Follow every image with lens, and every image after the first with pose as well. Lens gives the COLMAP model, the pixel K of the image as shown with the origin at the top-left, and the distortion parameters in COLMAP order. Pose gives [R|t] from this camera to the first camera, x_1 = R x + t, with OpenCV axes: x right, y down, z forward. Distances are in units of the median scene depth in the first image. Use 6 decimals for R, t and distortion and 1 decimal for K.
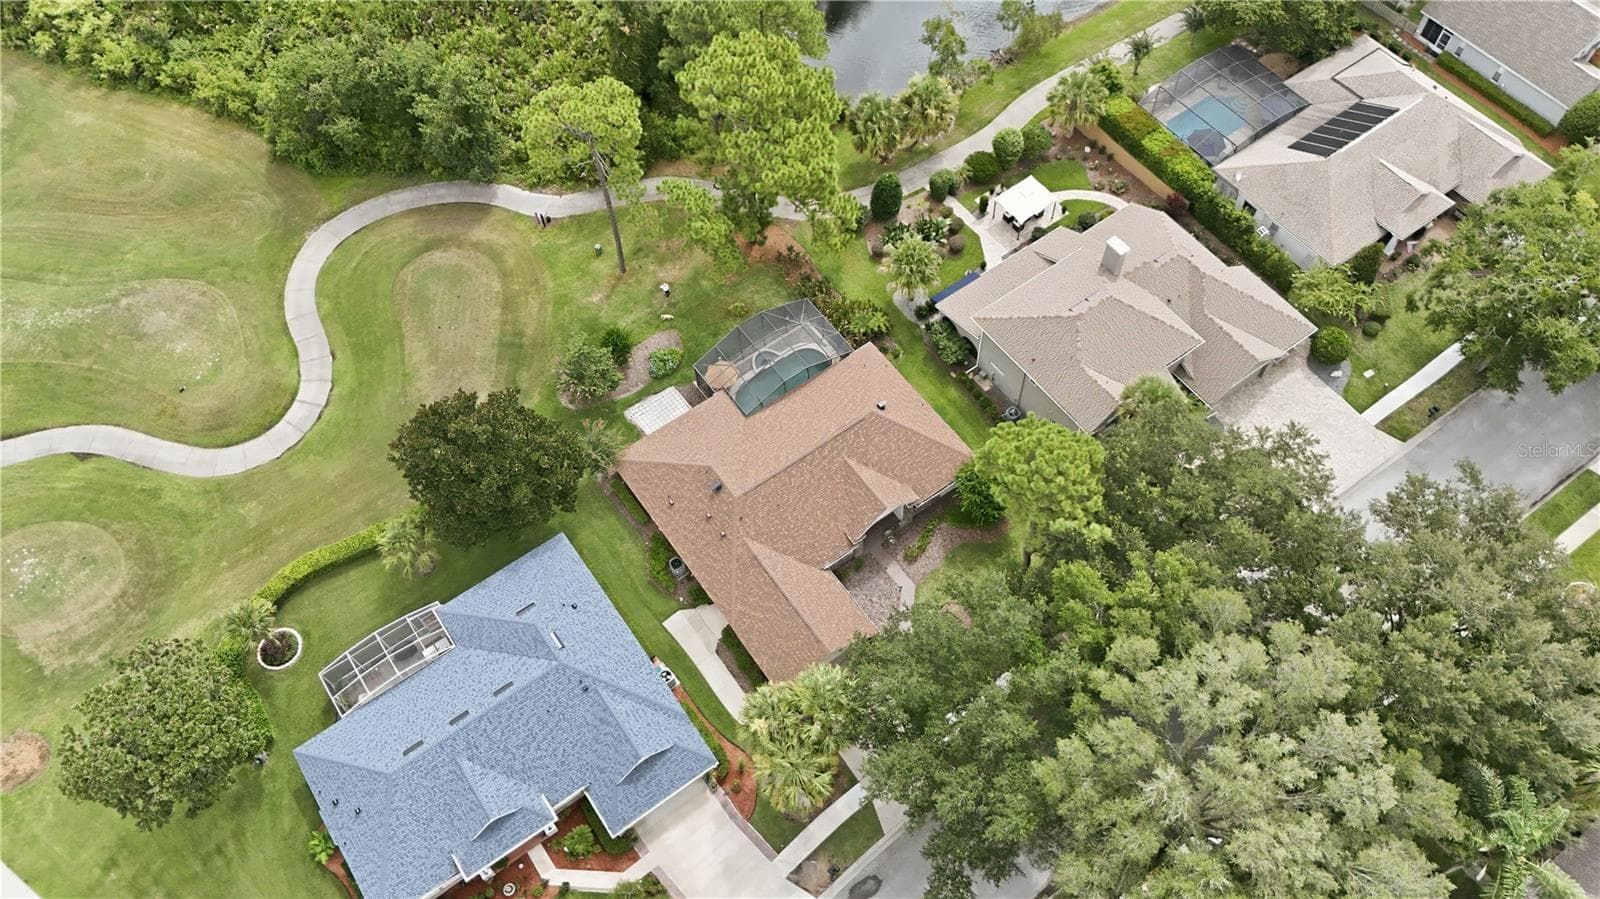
lens RADIAL K [[1180.0, 0, 800.0], [0, 1180.0, 449.5], [0, 0, 1]] dist [0.062007, -0.055678]
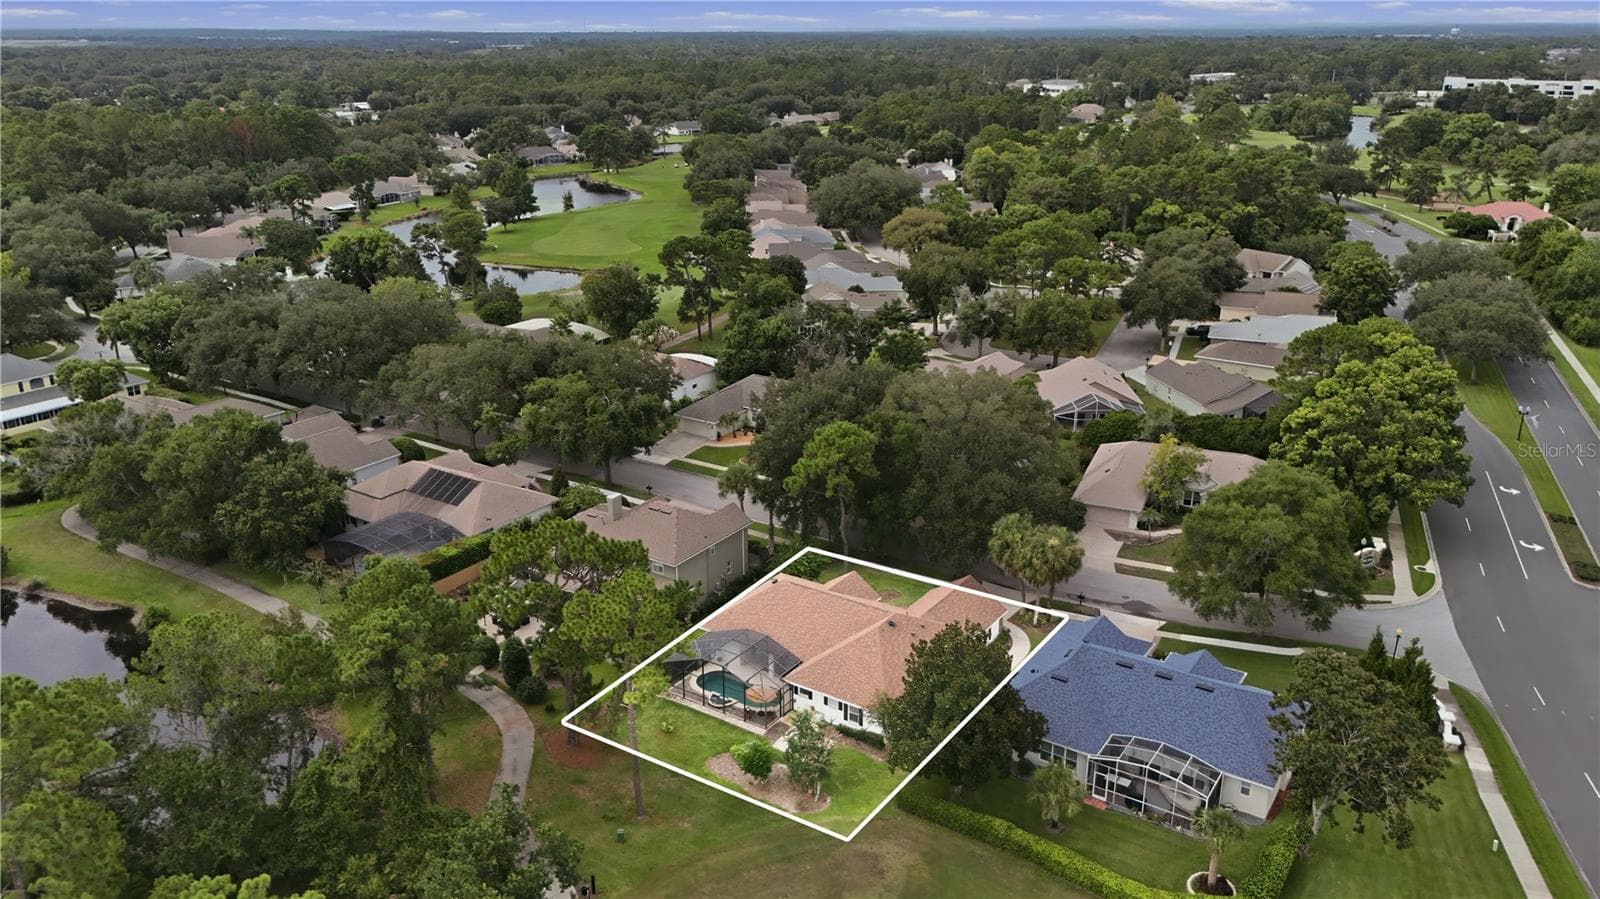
lens RADIAL K [[1180.0, 0, 800.0], [0, 1180.0, 449.5], [0, 0, 1]] dist [0.062007, -0.055678]
pose [[-0.350528, -0.281728, 0.893174, -0.967968], [0.817600, 0.373097, 0.438552, -0.583435], [-0.456793, 0.883984, 0.099560, 0.675633]]
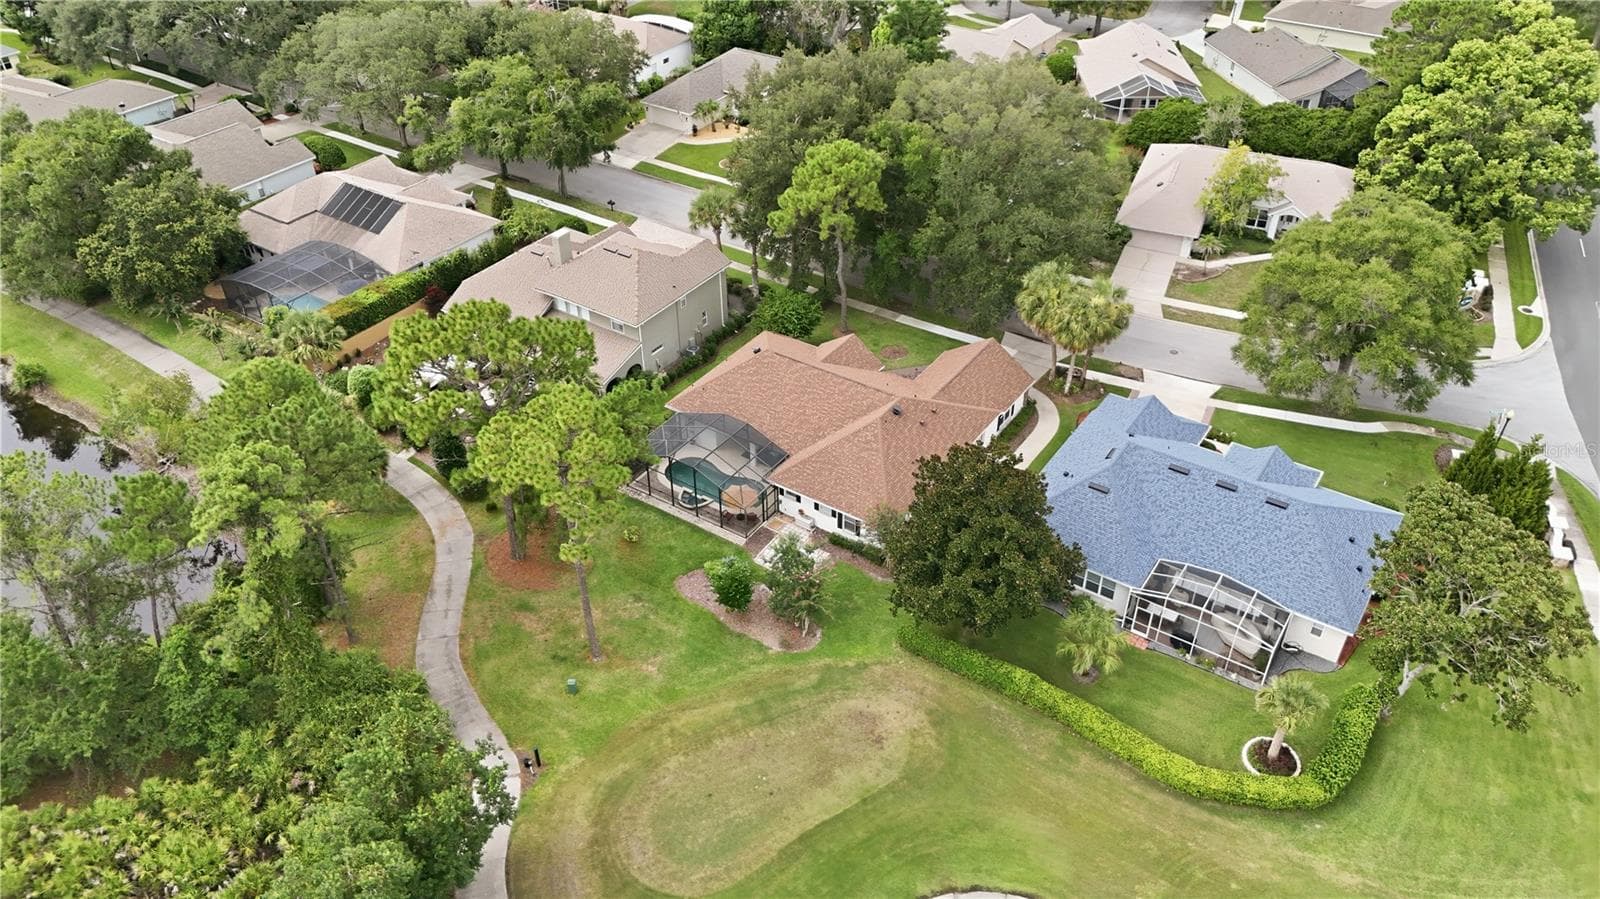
lens RADIAL K [[1180.0, 0, 800.0], [0, 1180.0, 449.5], [0, 0, 1]] dist [0.062007, -0.055678]
pose [[-0.350726, -0.532392, 0.770422, -0.750818], [0.818354, 0.225725, 0.528531, -0.505418], [-0.455290, 0.815847, 0.356517, 0.624155]]
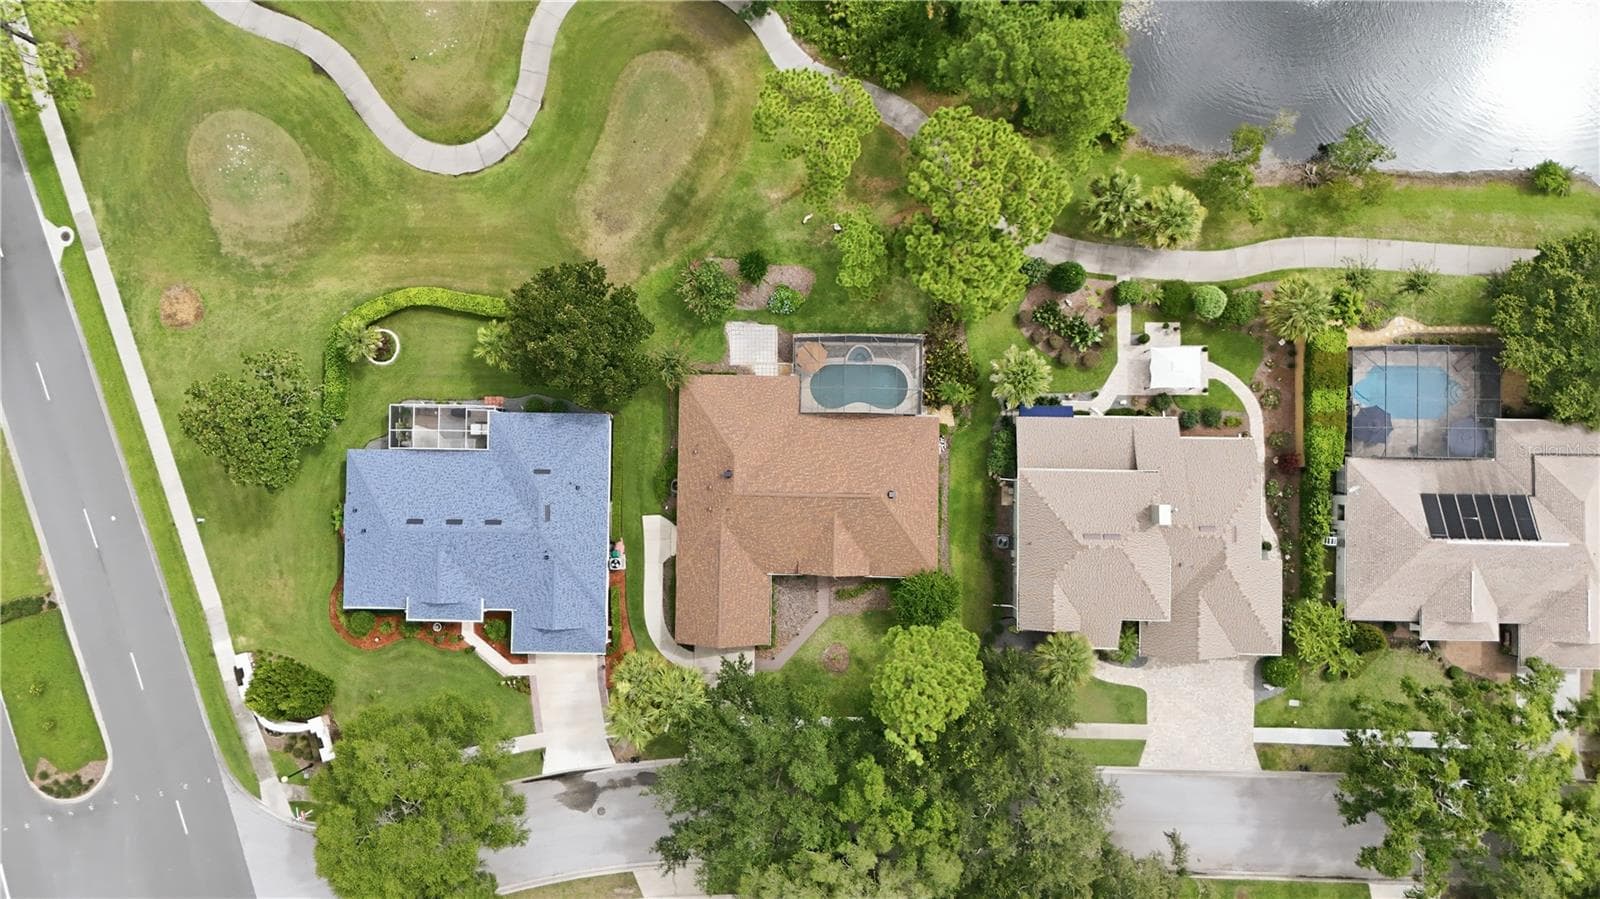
lens RADIAL K [[1189.3, 0, 797.7], [0, 1189.3, 443.2], [0, 0, 1]] dist [0.058368, -0.037875]
pose [[0.805367, 0.592727, 0.007625, -0.037453], [-0.517093, 0.696194, 0.497924, -0.542183], [0.289825, -0.404955, 0.867187, 0.012396]]
